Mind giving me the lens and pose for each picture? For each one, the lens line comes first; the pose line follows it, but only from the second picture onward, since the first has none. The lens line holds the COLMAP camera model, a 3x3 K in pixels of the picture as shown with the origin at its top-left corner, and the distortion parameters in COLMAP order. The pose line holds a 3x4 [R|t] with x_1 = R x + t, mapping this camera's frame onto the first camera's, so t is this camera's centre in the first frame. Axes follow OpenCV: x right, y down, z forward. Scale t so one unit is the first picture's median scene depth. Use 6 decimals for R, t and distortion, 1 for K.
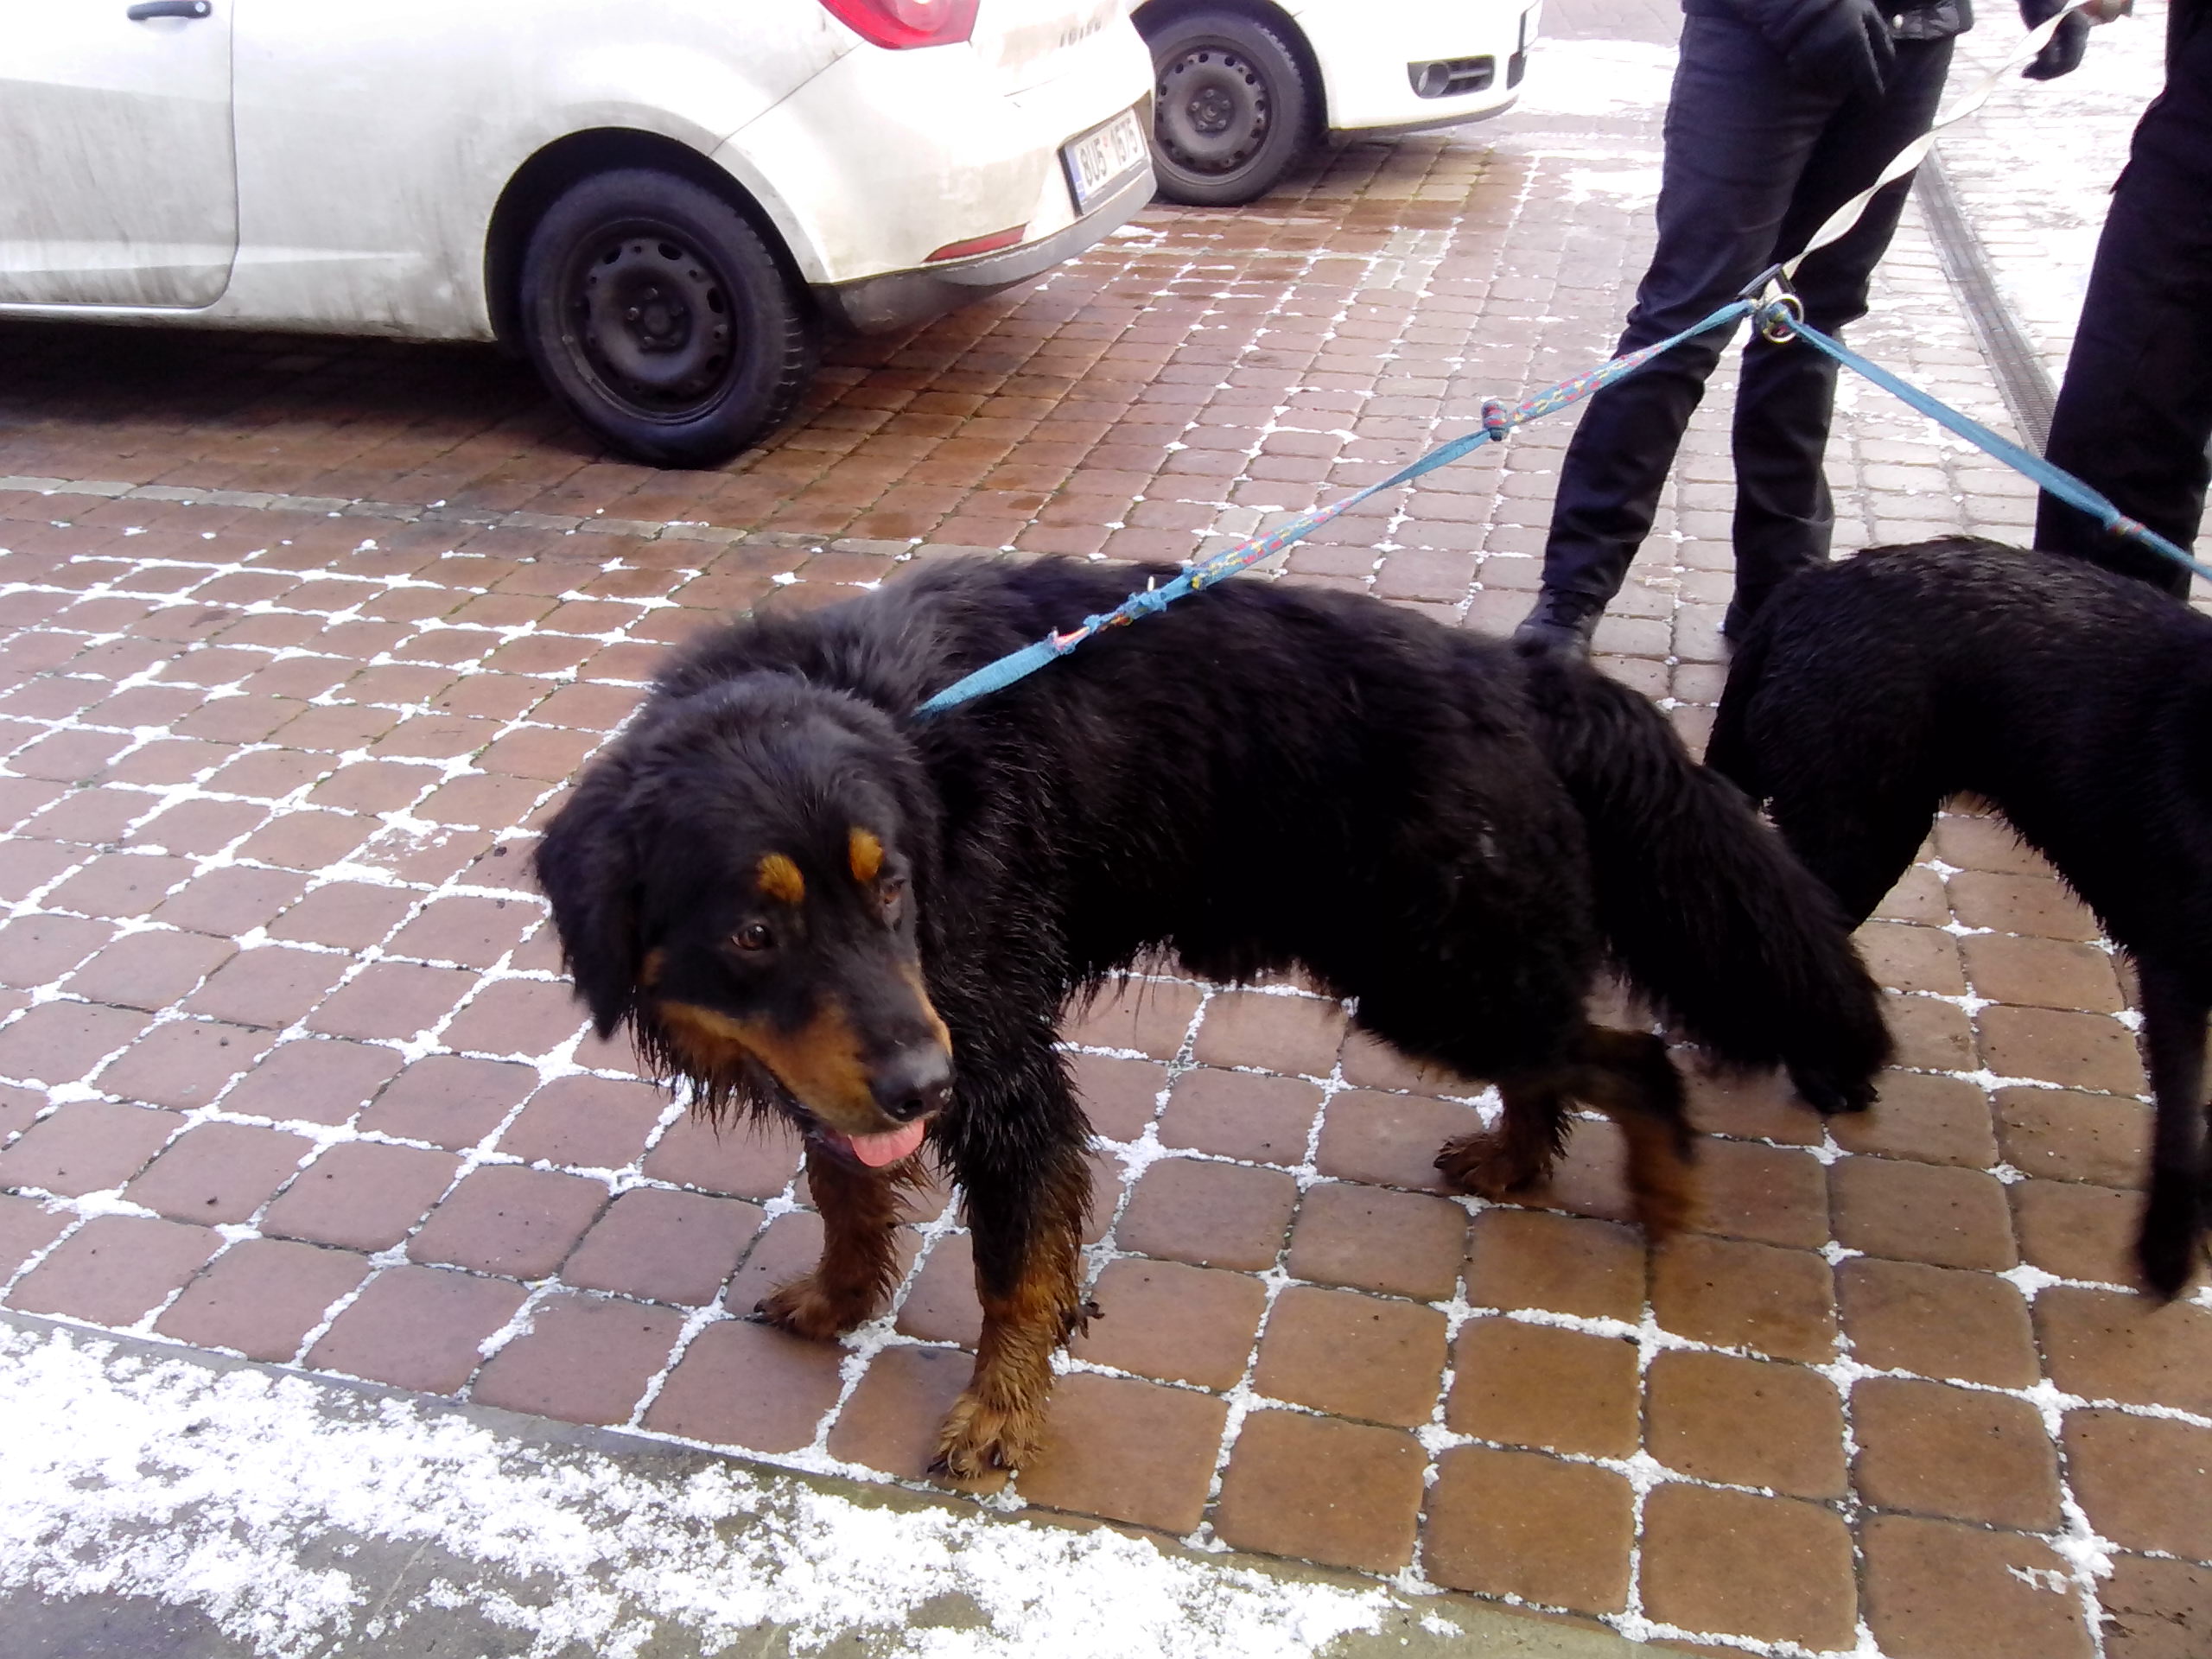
lens RADIAL K [[2042.0, 0, 1034.9], [0, 2042.0, 887.5], [0, 0, 1]] dist [-0.008191, 0.000000]
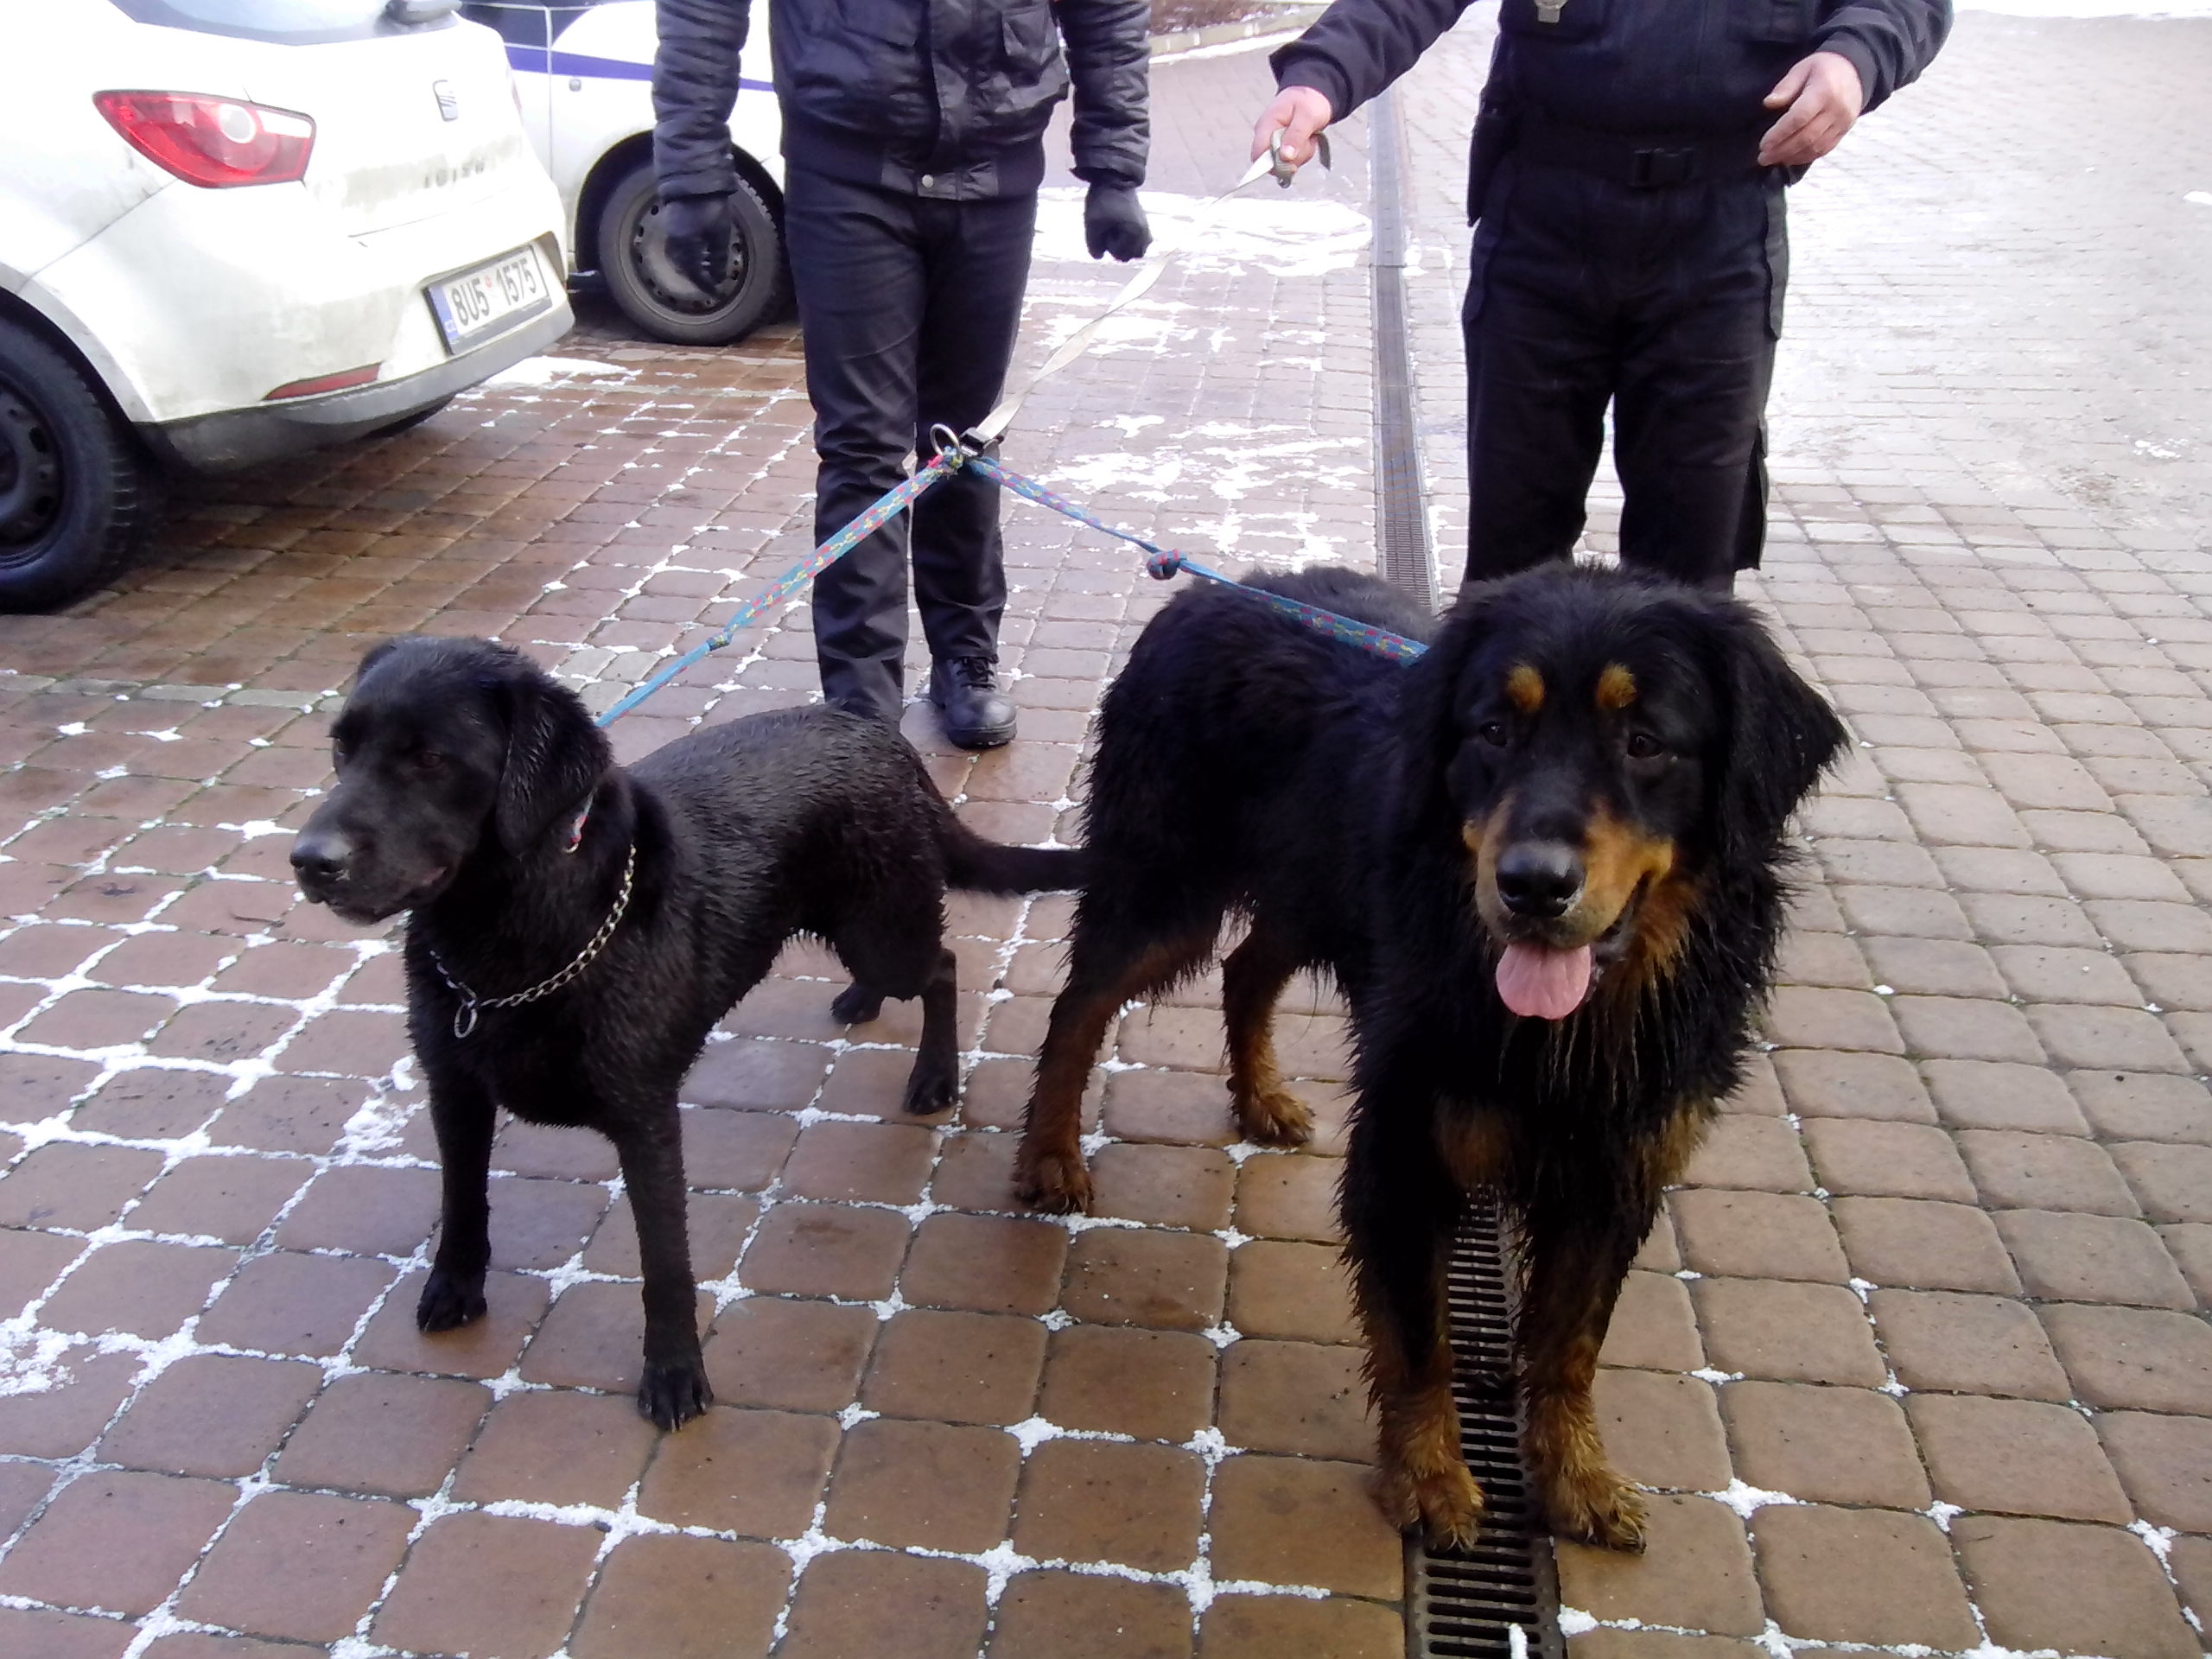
lens RADIAL K [[2042.0, 0, 1119.1], [0, 2042.0, 860.4], [0, 0, 1]] dist [-0.008191, 0.000000]
pose [[0.987642, -0.025595, 0.154621, 0.190747], [0.036644, 0.996941, -0.069037, -0.007159], [-0.152381, 0.073850, 0.985559, -0.000479]]
